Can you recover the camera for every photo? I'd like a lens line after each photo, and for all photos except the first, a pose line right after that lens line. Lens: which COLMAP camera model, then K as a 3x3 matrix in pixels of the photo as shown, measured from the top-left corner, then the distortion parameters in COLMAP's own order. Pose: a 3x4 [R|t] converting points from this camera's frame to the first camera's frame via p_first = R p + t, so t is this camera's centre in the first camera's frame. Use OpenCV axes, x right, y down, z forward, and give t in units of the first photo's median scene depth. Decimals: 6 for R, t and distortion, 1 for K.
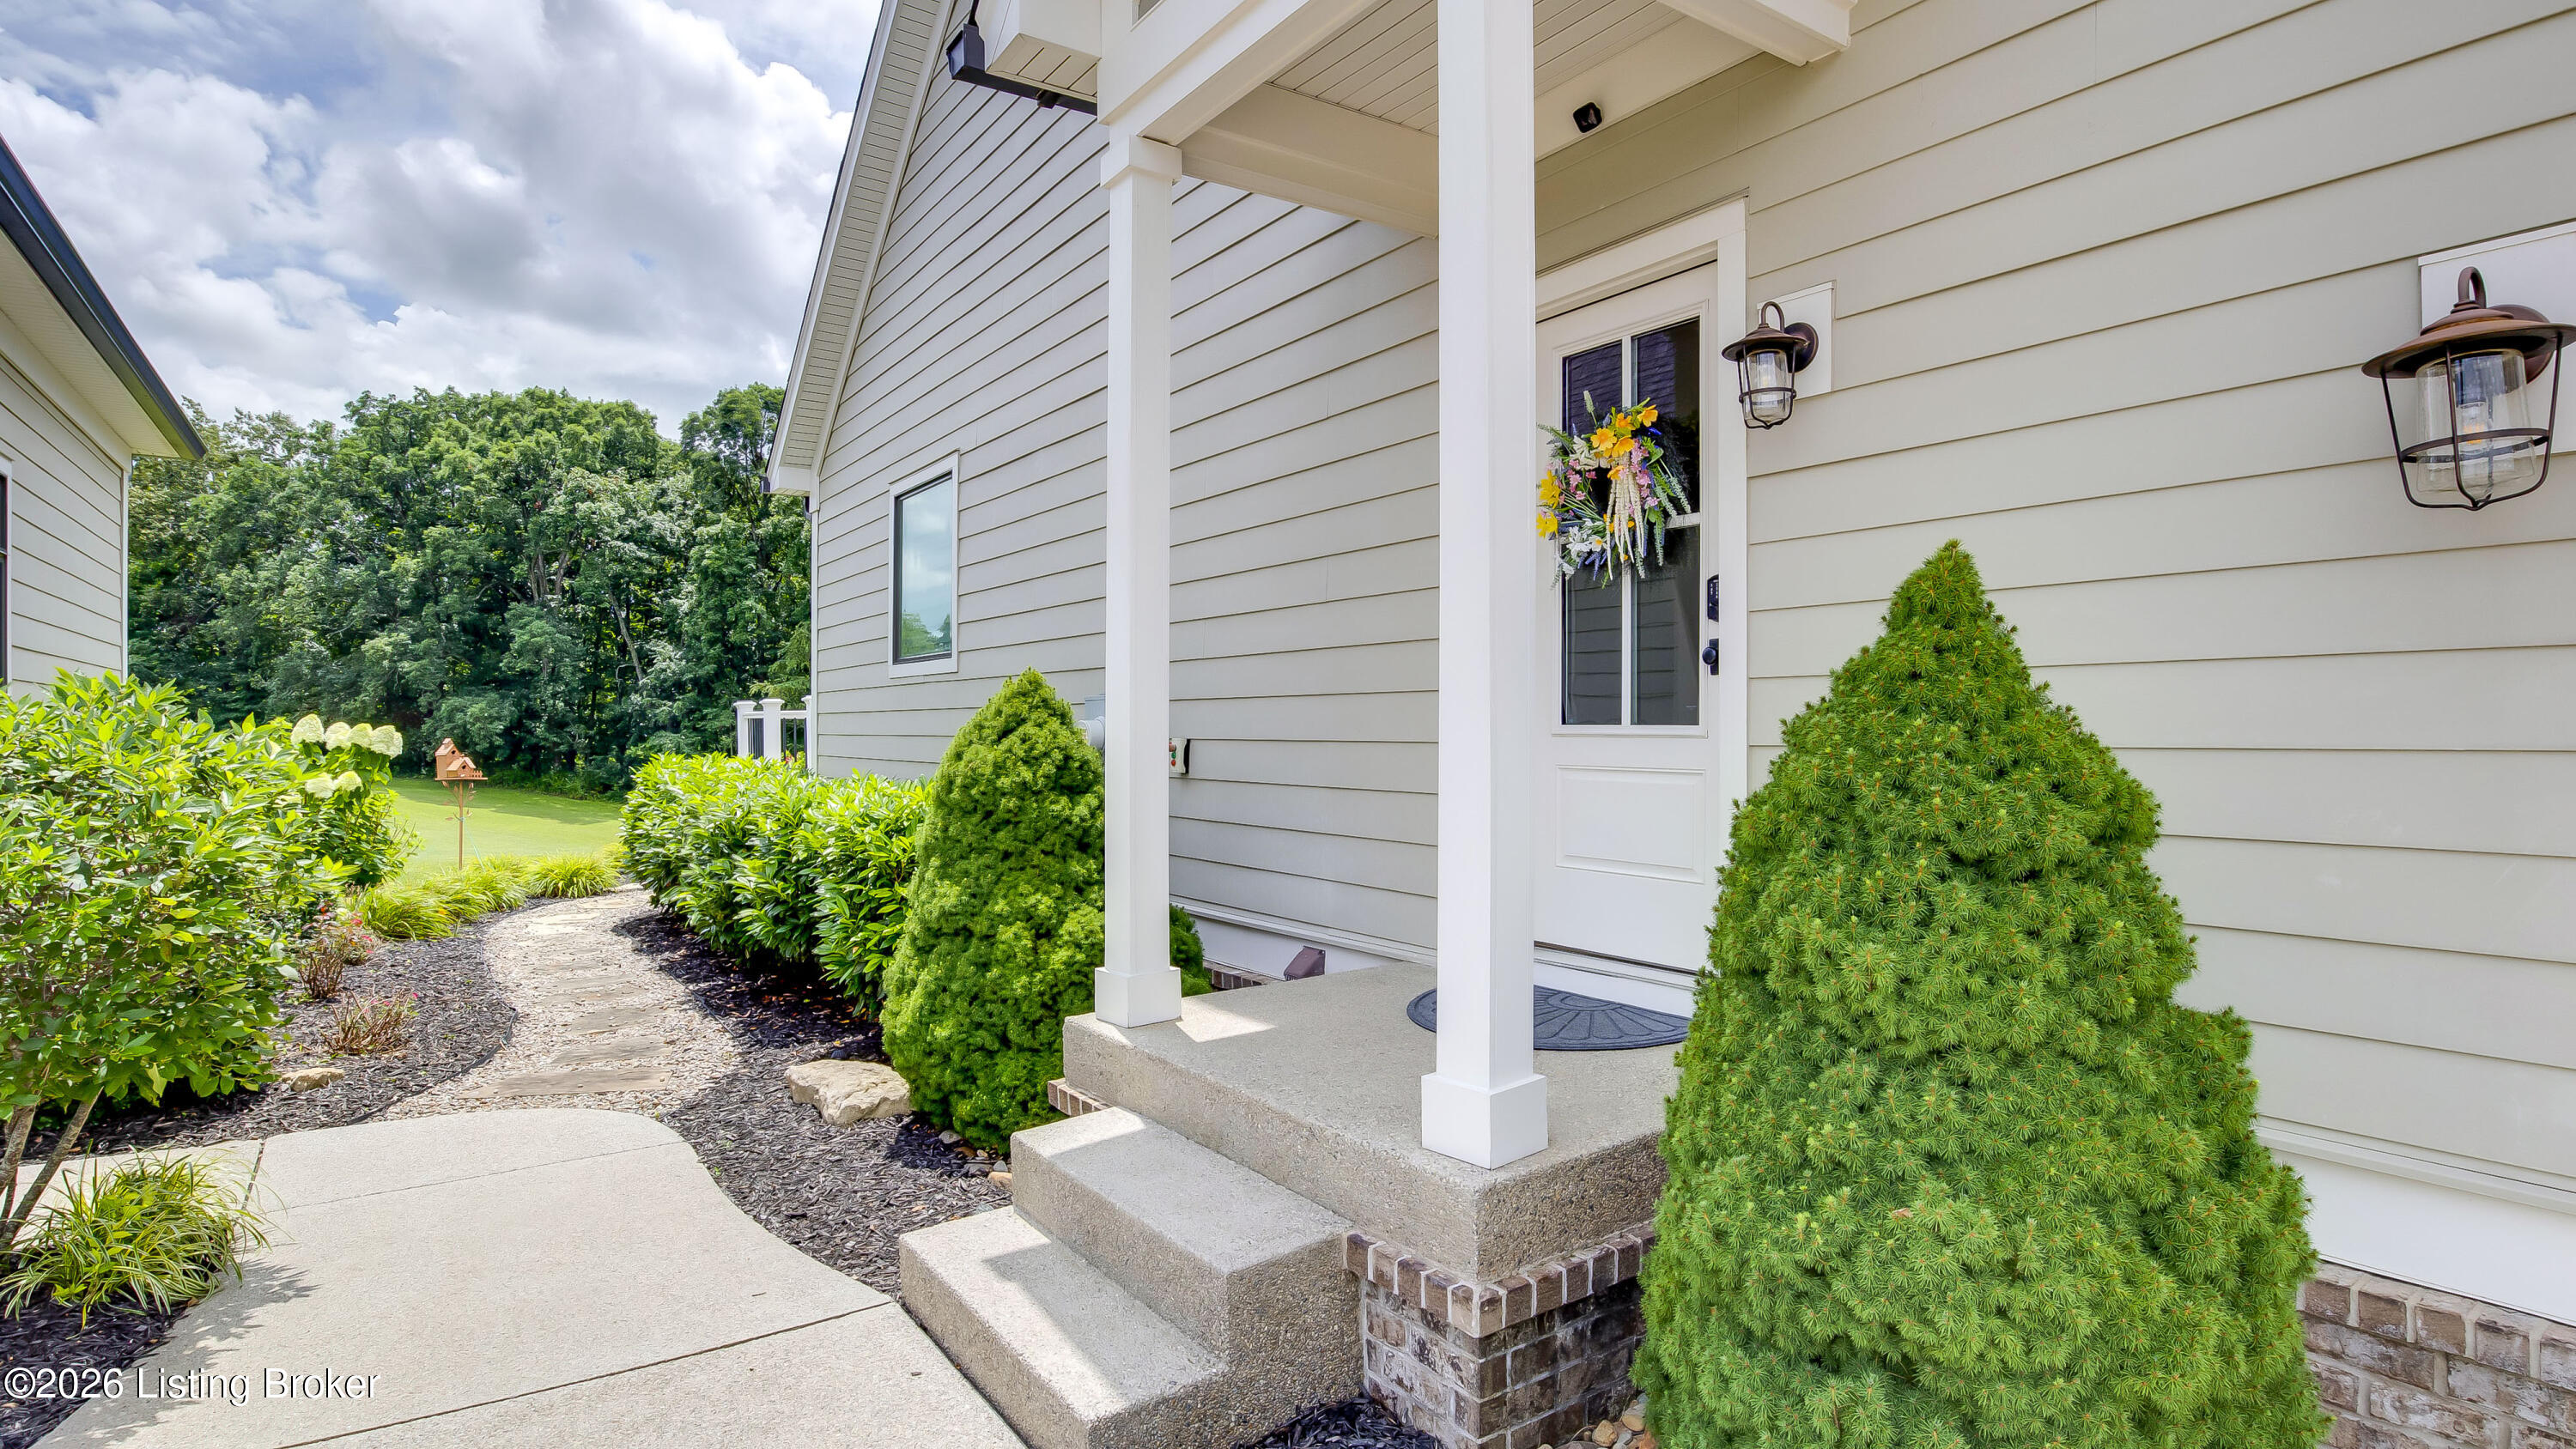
lens RADIAL K [[1347.4, 0, 1304.6], [0, 1347.4, 750.1], [0, 0, 1]] dist [-0.040497, 0.011778]
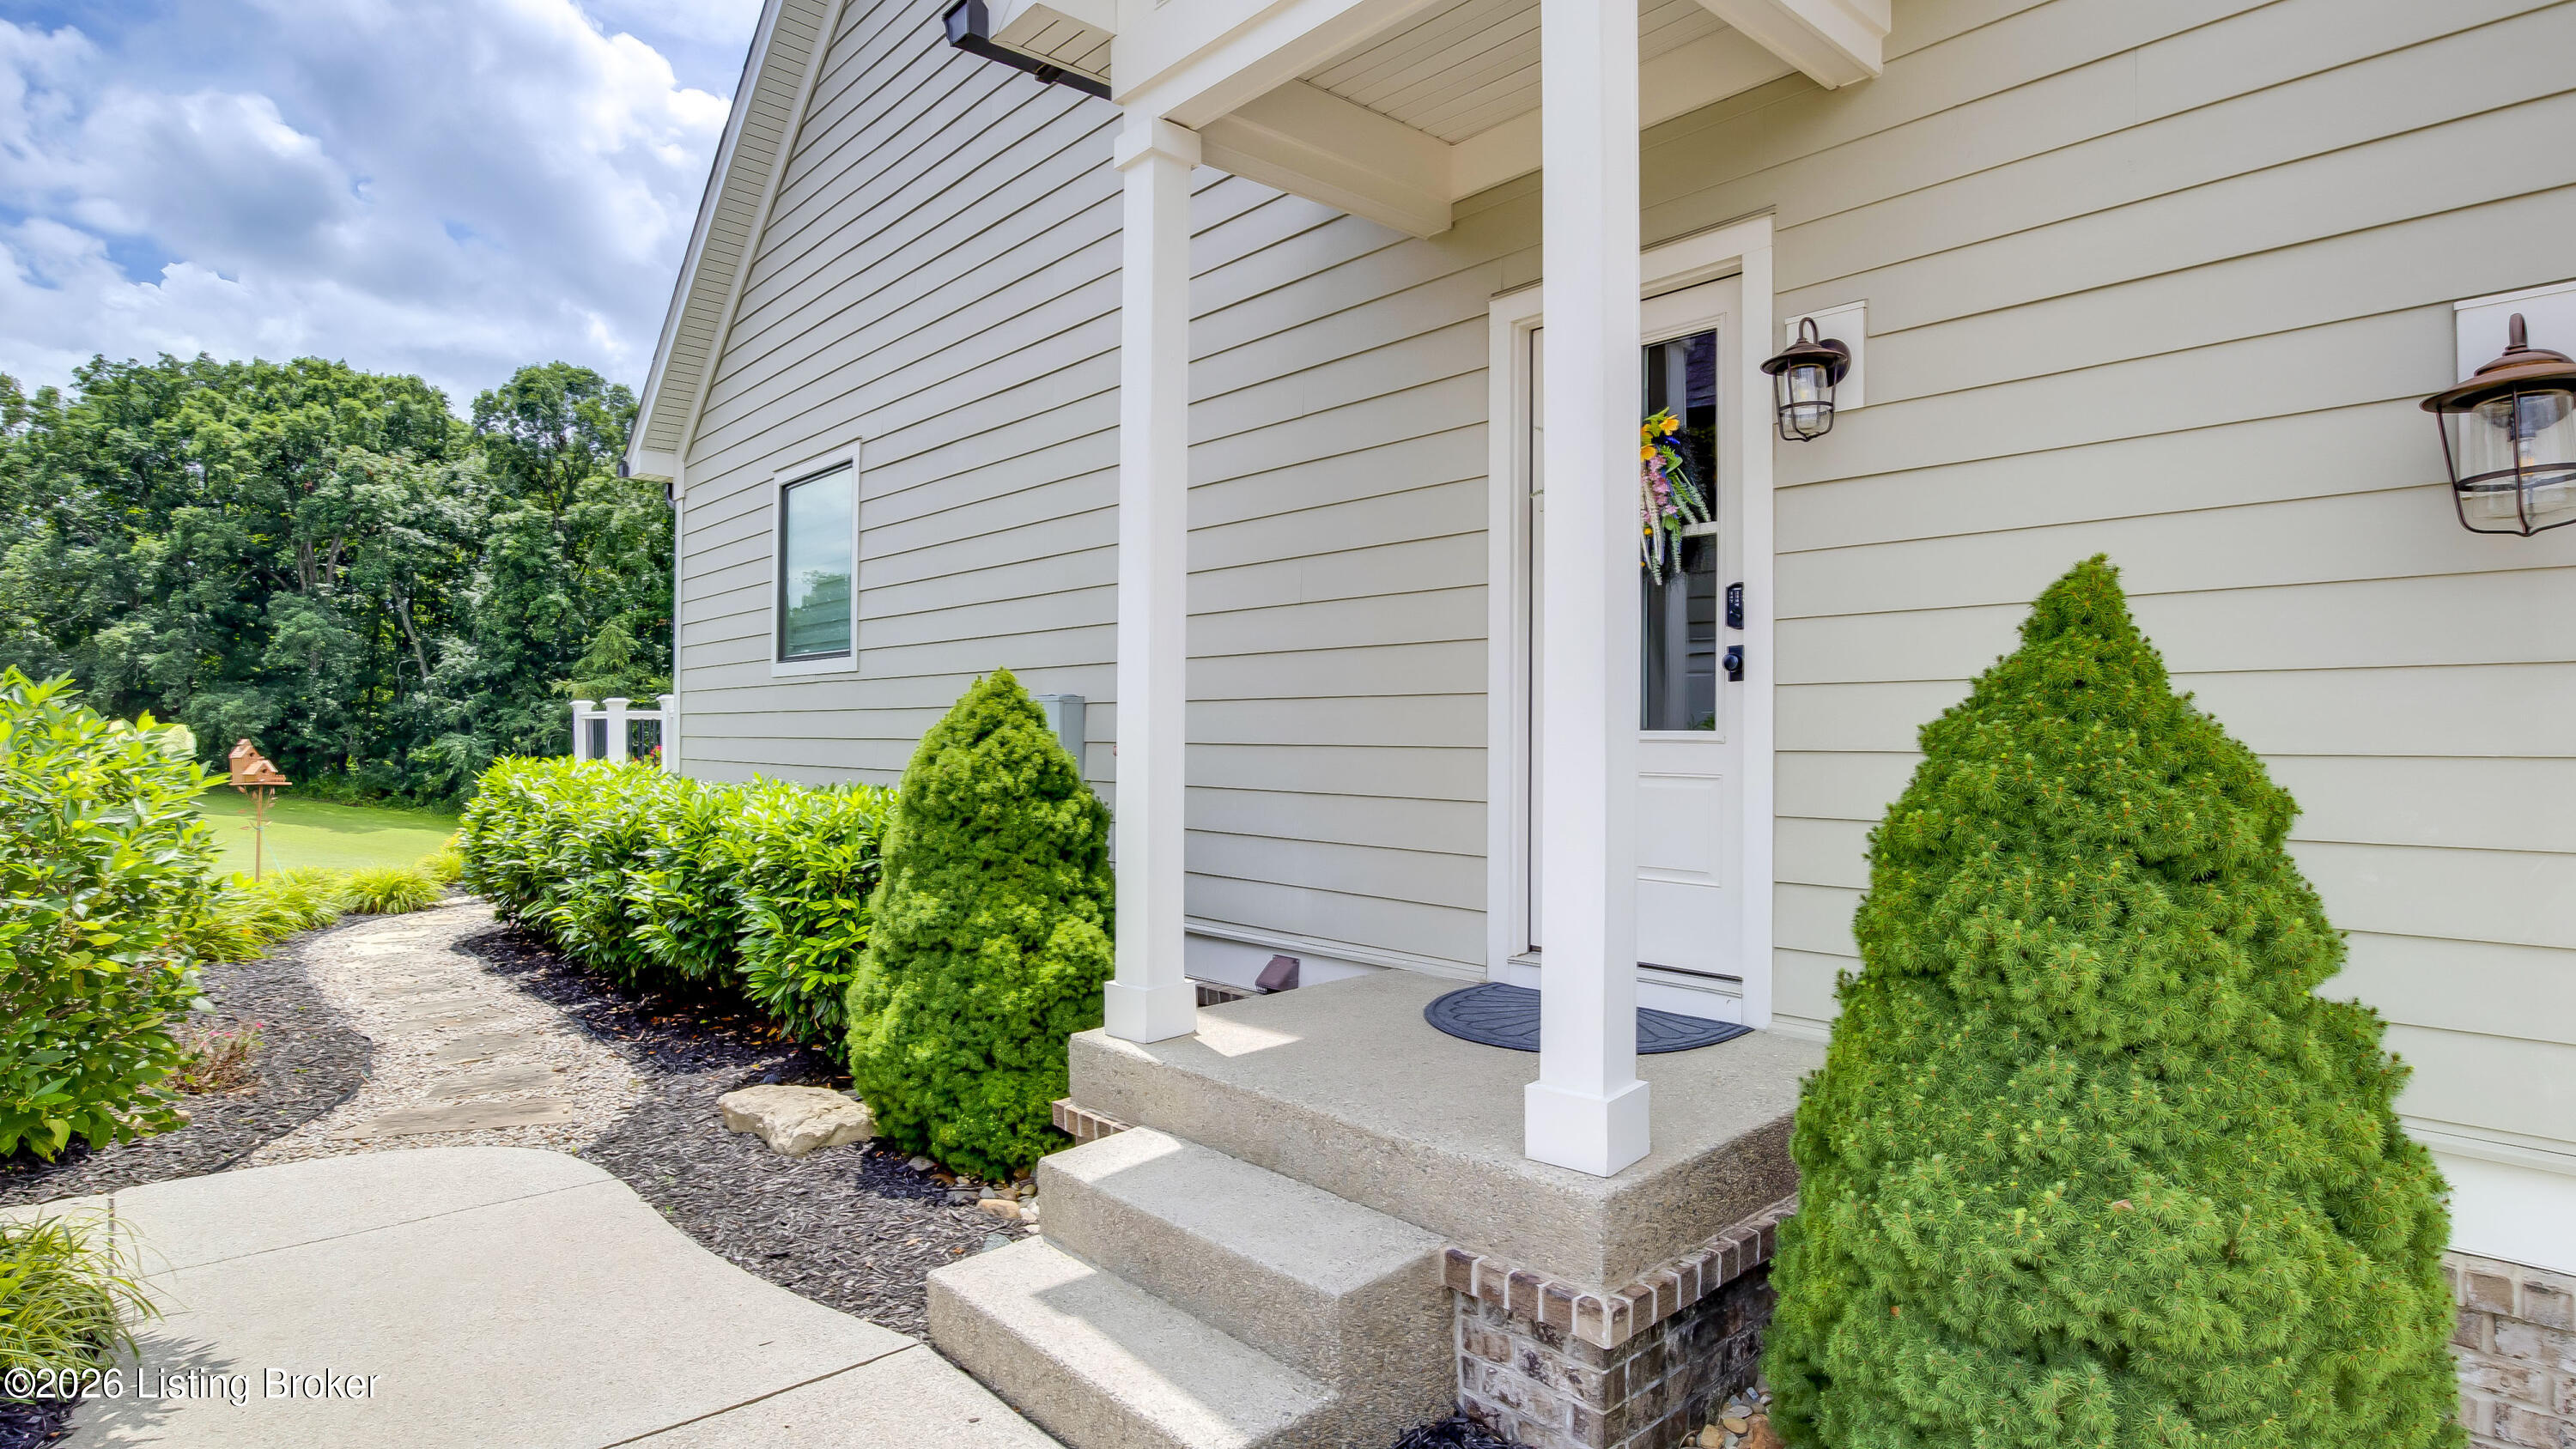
lens RADIAL K [[1359.7, 0, 1317.5], [0, 1359.7, 743.4], [0, 0, 1]] dist [-0.037664, 0.009234]
pose [[0.991771, 0.003160, 0.127989, -0.098798], [-0.002104, 0.999963, -0.008385, 0.000179], [-0.128011, 0.008047, 0.991740, 0.016210]]
